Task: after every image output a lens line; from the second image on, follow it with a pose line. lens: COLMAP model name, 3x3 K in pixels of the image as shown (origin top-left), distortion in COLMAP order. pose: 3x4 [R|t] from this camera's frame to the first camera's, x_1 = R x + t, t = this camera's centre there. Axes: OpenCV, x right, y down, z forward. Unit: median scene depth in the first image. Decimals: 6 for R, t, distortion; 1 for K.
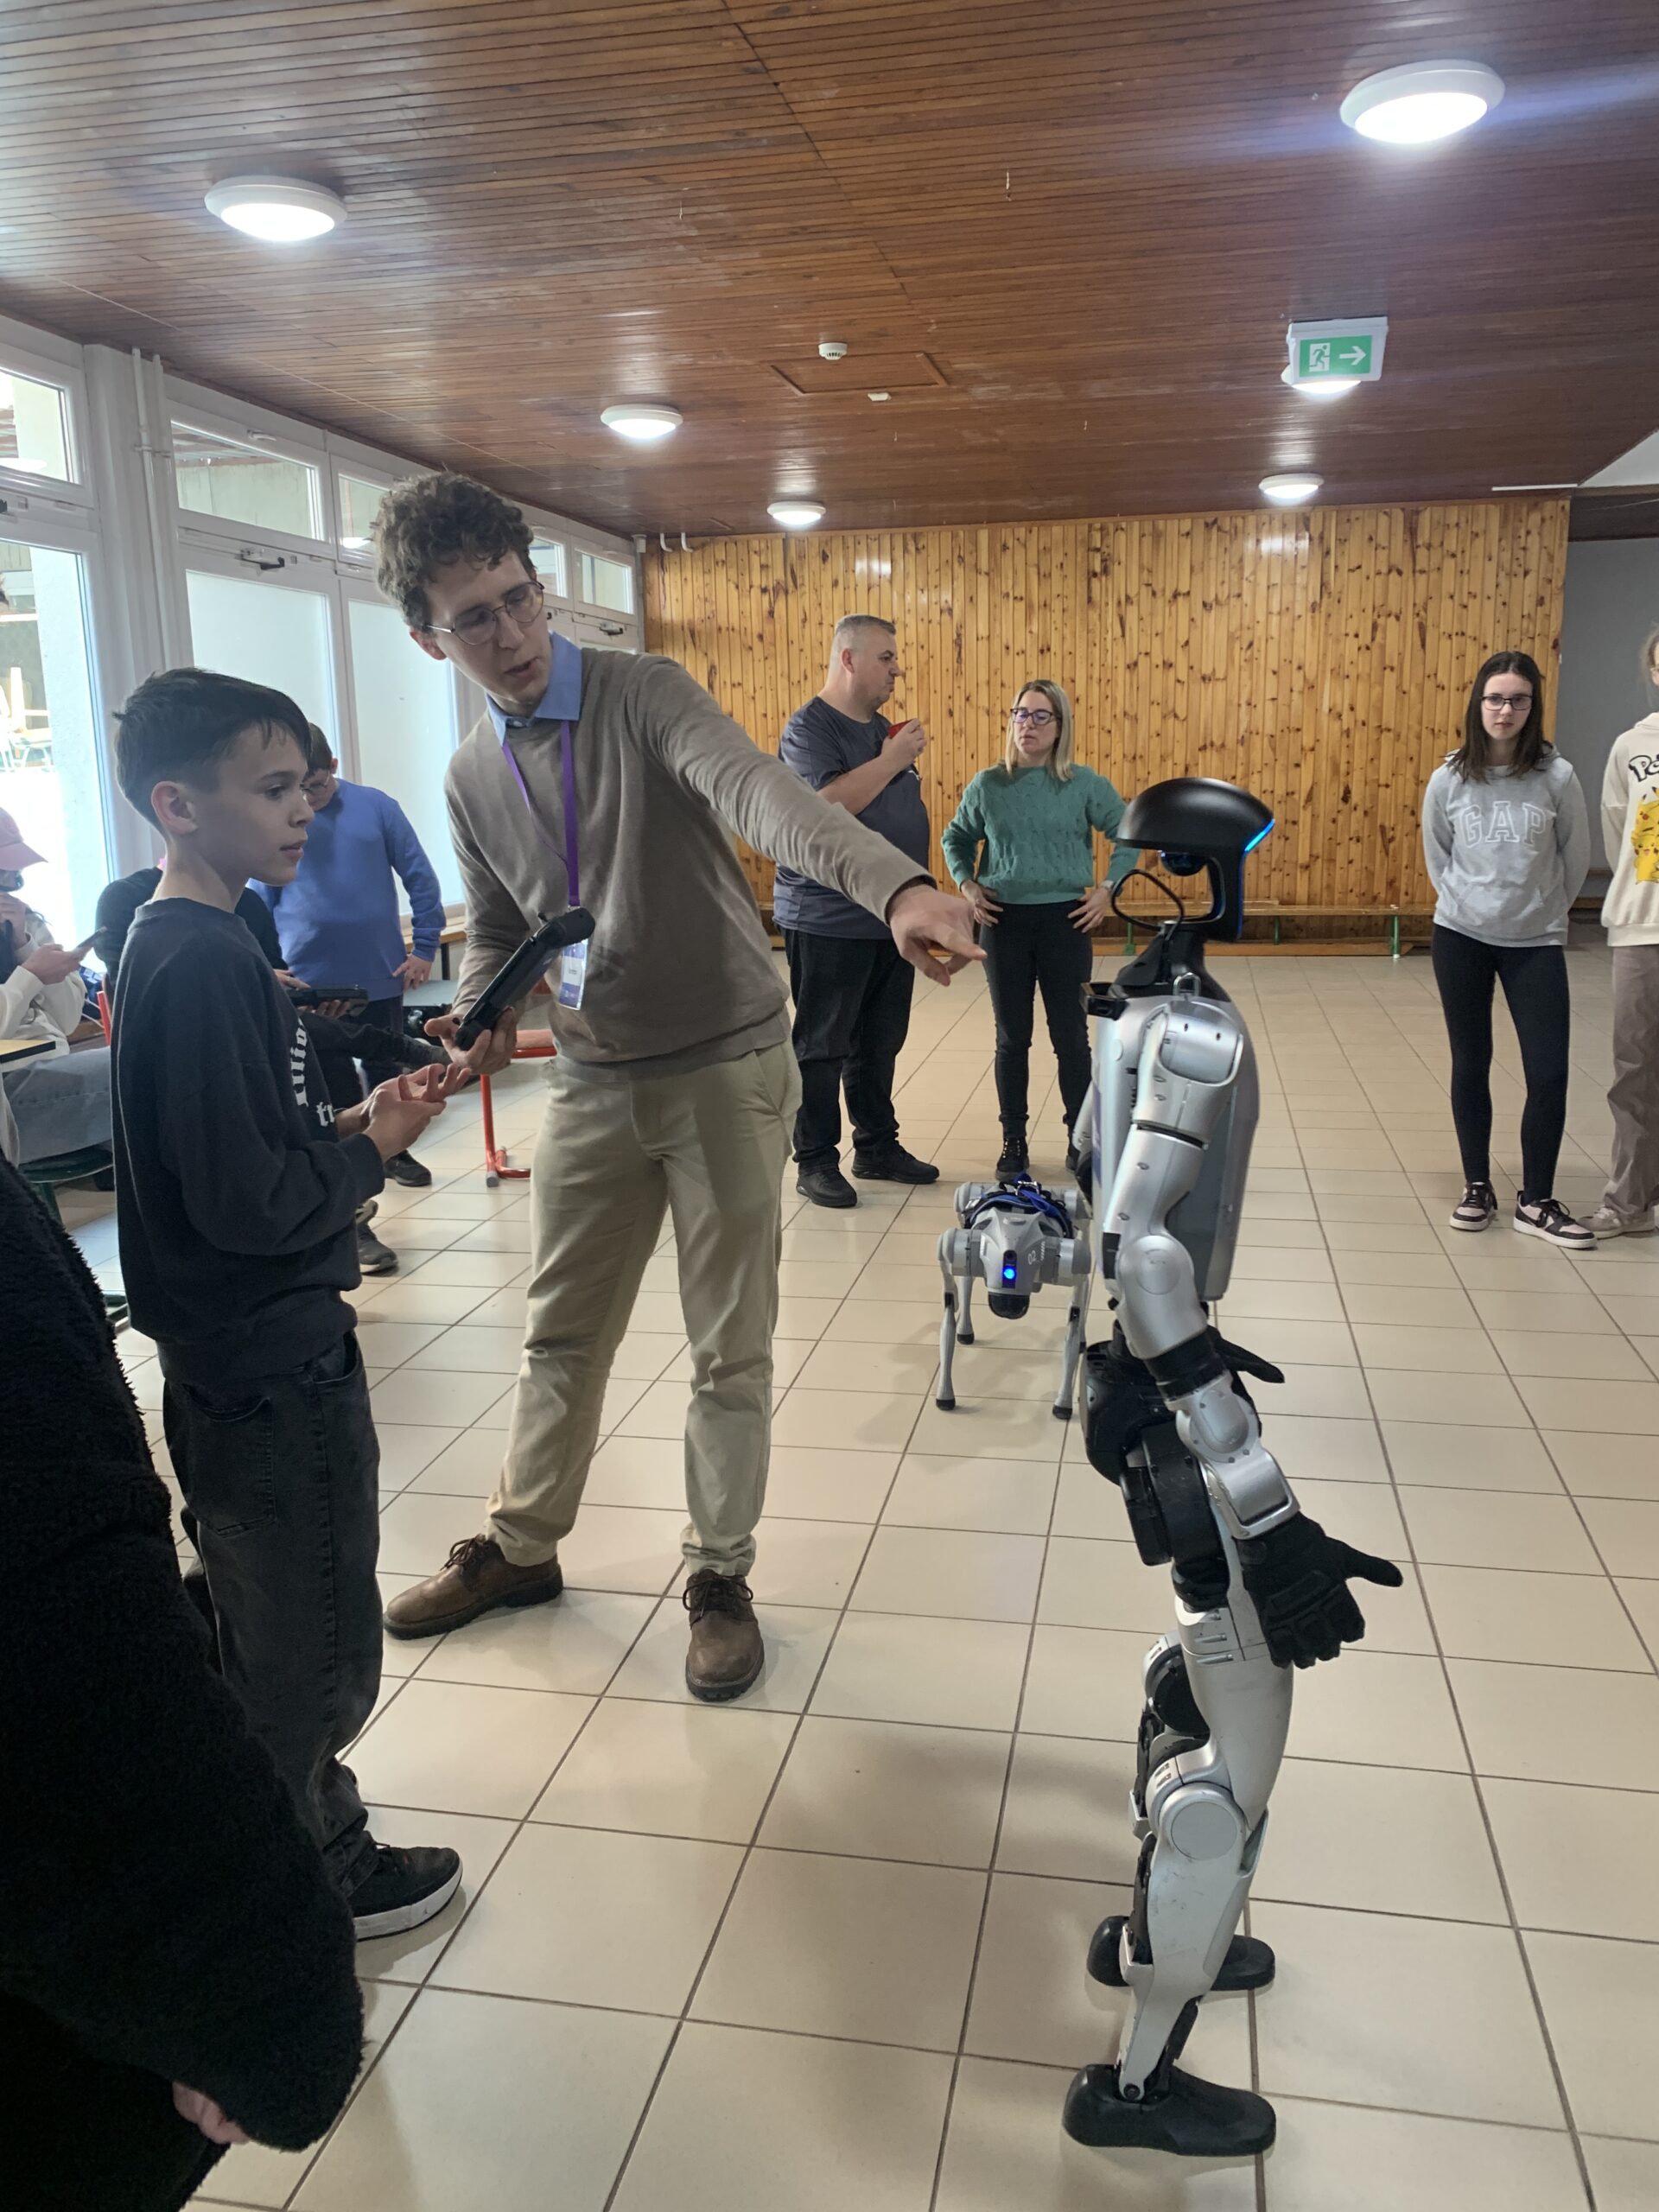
lens RADIAL K [[1692.8, 0, 833.4], [0, 1692.8, 1071.9], [0, 0, 1]] dist [0.028320, 0.000518]
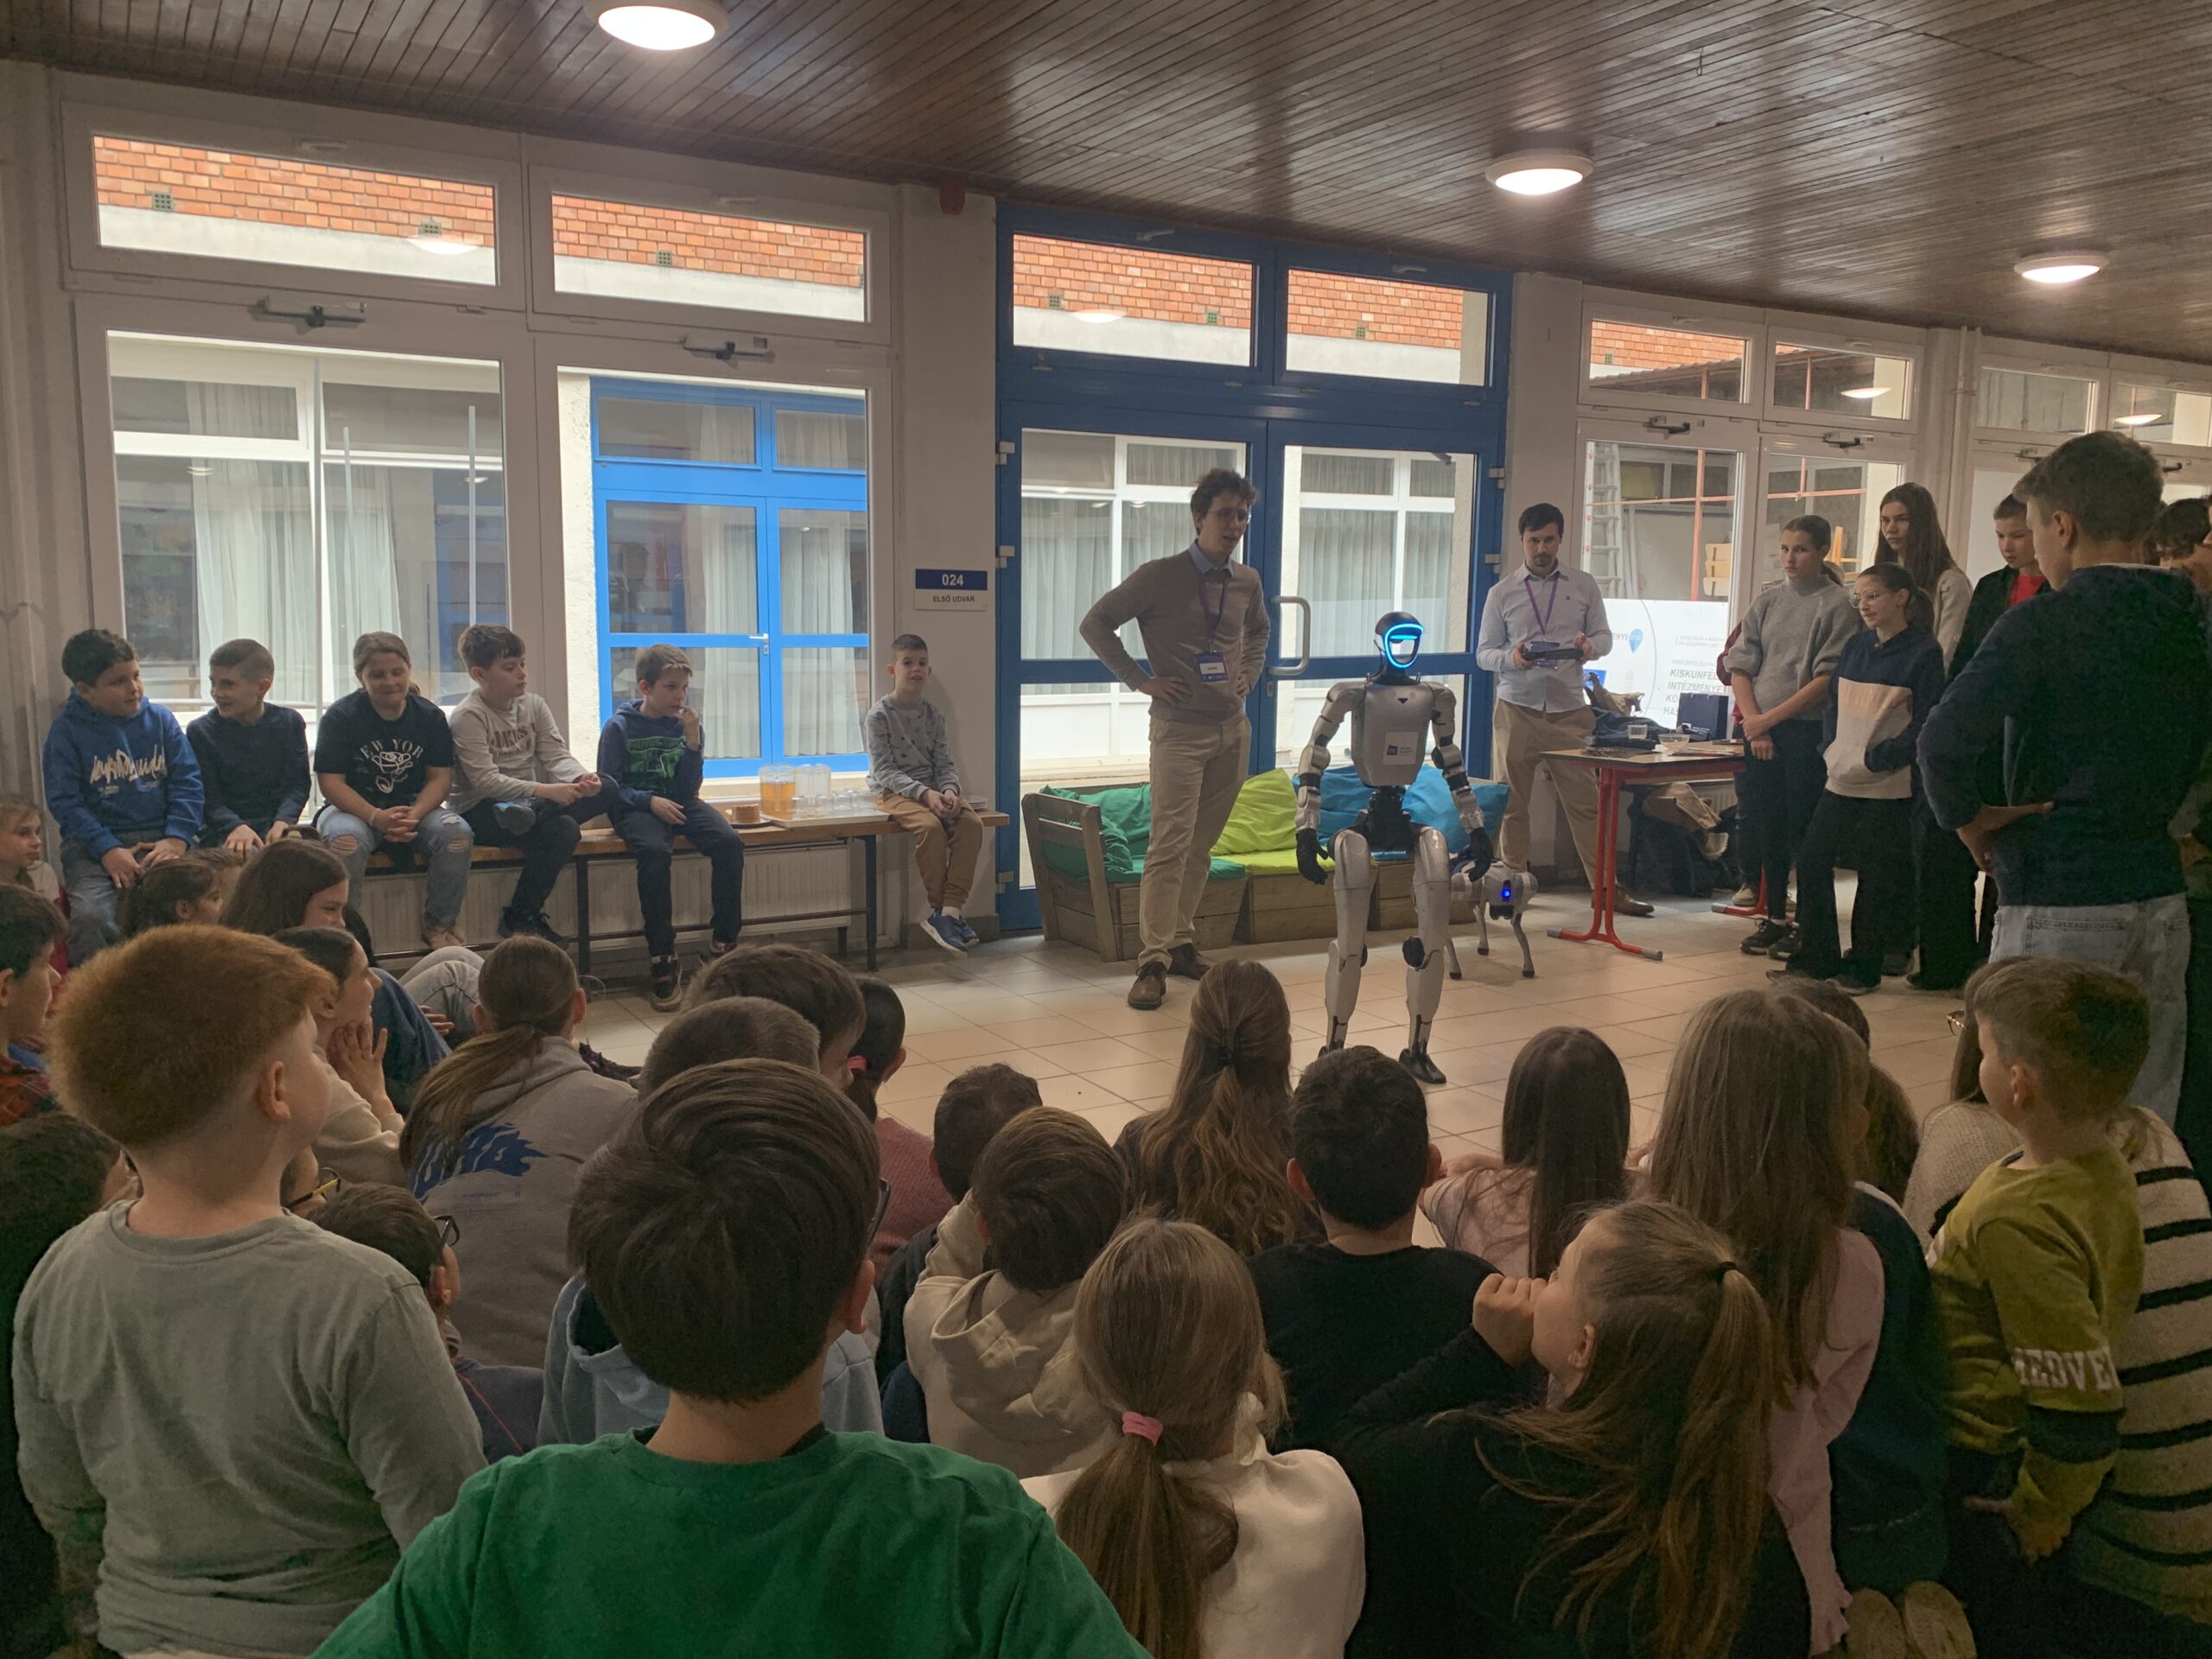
lens RADIAL K [[1687.9, 0, 1087.0], [0, 1687.9, 828.3], [0, 0, 1]] dist [0.061900, -0.066562]
pose [[0.667652, 0.124570, -0.733977, 0.130075], [-0.156390, 0.987371, 0.025317, 0.050790], [0.727861, 0.097884, 0.678702, -0.296272]]
